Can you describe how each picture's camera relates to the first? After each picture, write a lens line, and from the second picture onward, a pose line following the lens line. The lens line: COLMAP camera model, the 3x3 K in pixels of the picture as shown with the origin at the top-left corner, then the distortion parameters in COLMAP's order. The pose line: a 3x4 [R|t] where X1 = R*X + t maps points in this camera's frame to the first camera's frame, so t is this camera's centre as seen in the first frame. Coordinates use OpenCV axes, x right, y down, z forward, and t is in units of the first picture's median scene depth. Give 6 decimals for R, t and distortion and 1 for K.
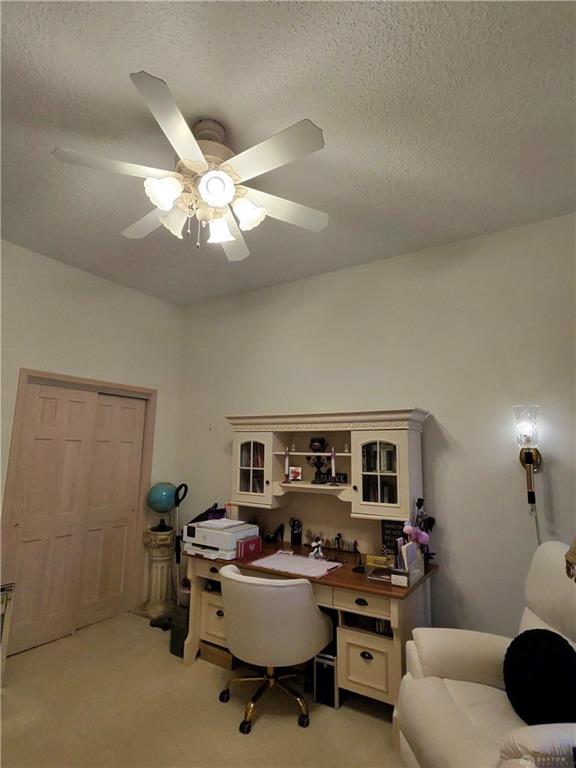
lens RADIAL K [[420.0, 0, 287.1], [0, 420.0, 383.8], [0, 0, 1]] dist [-0.001151, -0.001969]
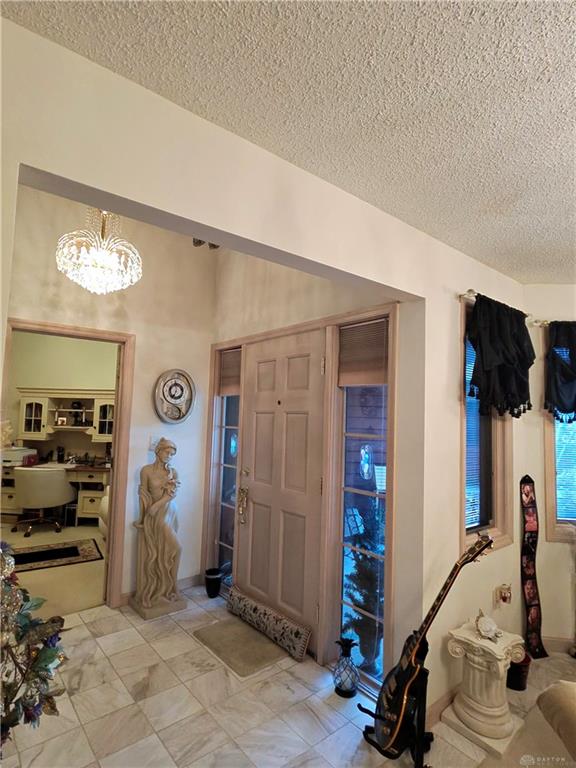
lens RADIAL K [[420.0, 0, 288.5], [0, 420.0, 381.6], [0, 0, 1]] dist [-0.001151, -0.001969]
pose [[0.884010, 0.045244, 0.465274, 0.035612], [-0.087499, 0.993729, 0.069614, -0.170298], [-0.459207, -0.102250, 0.882425, -1.053419]]
